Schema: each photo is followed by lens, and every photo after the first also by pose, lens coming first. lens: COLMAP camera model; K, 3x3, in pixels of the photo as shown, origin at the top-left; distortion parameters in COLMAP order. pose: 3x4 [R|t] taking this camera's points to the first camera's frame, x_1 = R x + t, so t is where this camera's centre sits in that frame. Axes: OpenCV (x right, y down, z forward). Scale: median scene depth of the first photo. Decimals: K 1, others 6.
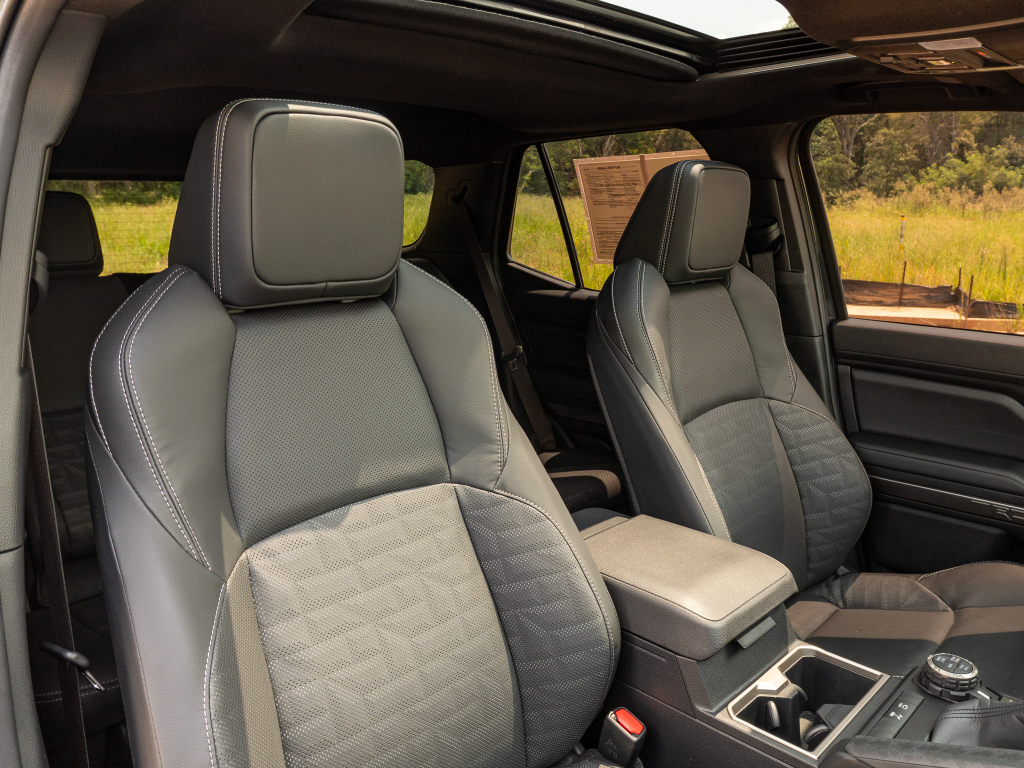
lens RADIAL K [[773.8, 0, 512.0], [0, 773.8, 384.0], [0, 0, 1]] dist [-0.040700, 0.002838]
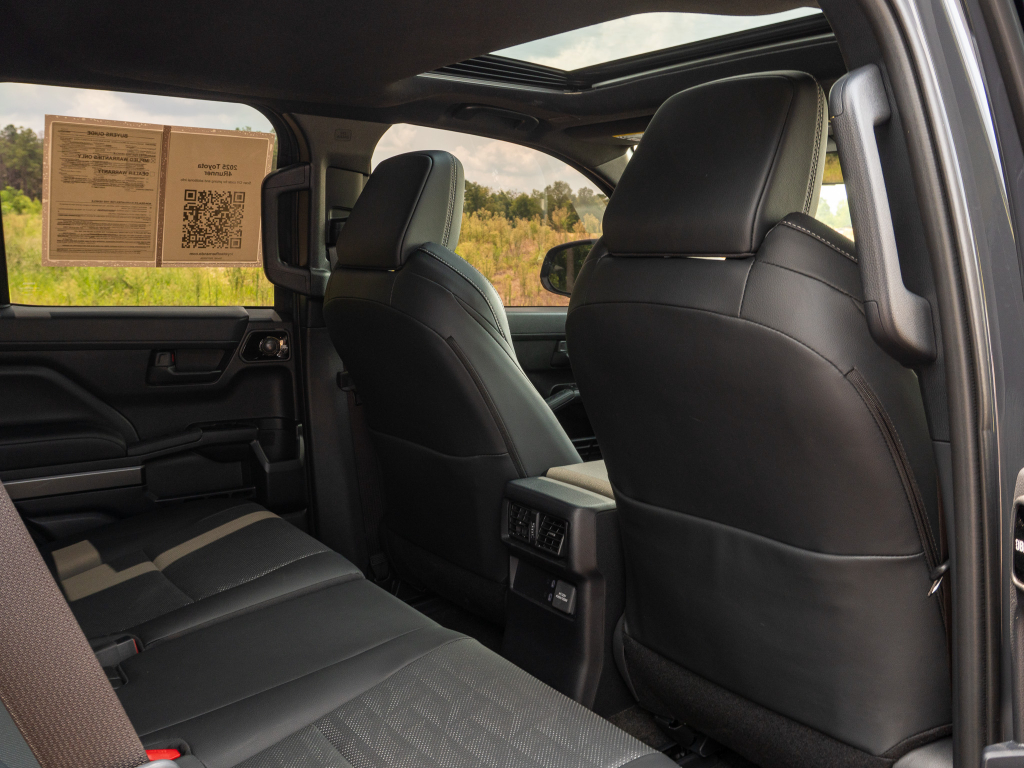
lens RADIAL K [[963.5, 0, 512.0], [0, 963.5, 384.0], [0, 0, 1]] dist [0.000485, -0.013168]
pose [[0.132585, -0.124907, 0.983270, -0.741167], [0.199540, 0.975081, 0.096961, -0.053977], [-0.970879, 0.183346, 0.154205, 0.496646]]
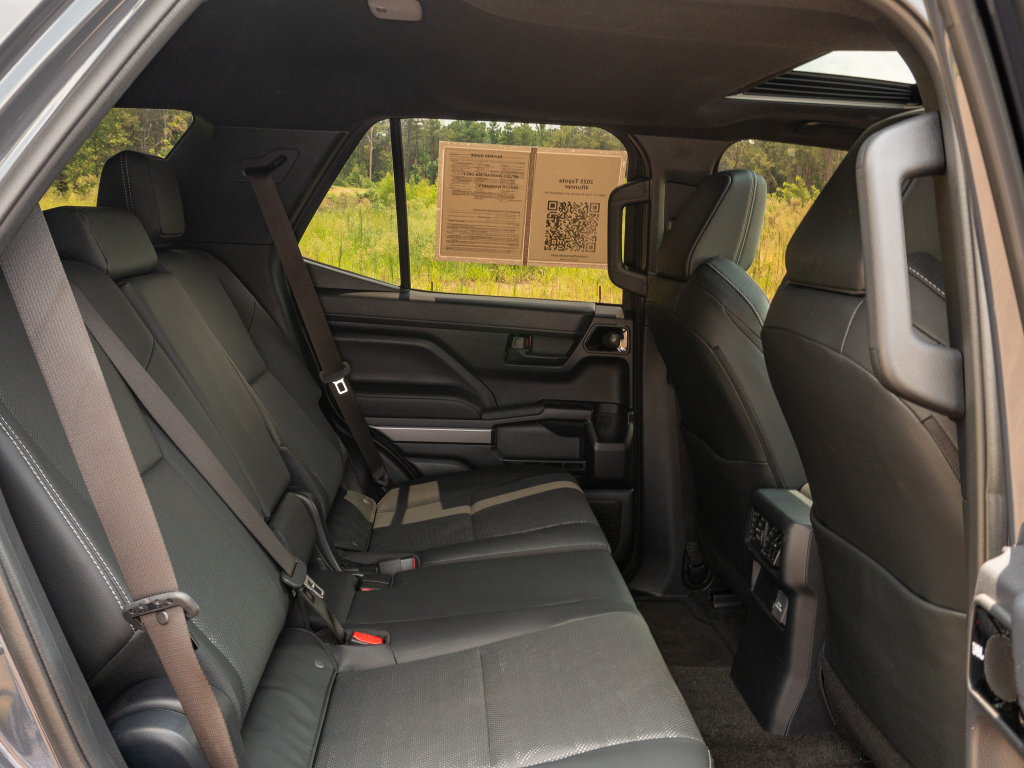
lens RADIAL K [[963.5, 0, 512.0], [0, 963.5, 384.0], [0, 0, 1]] dist [0.000485, -0.013168]
pose [[0.621320, -0.089579, 0.778420, -0.739976], [0.116680, 0.992945, 0.021134, -0.030595], [-0.774821, 0.077695, 0.627388, 0.267020]]
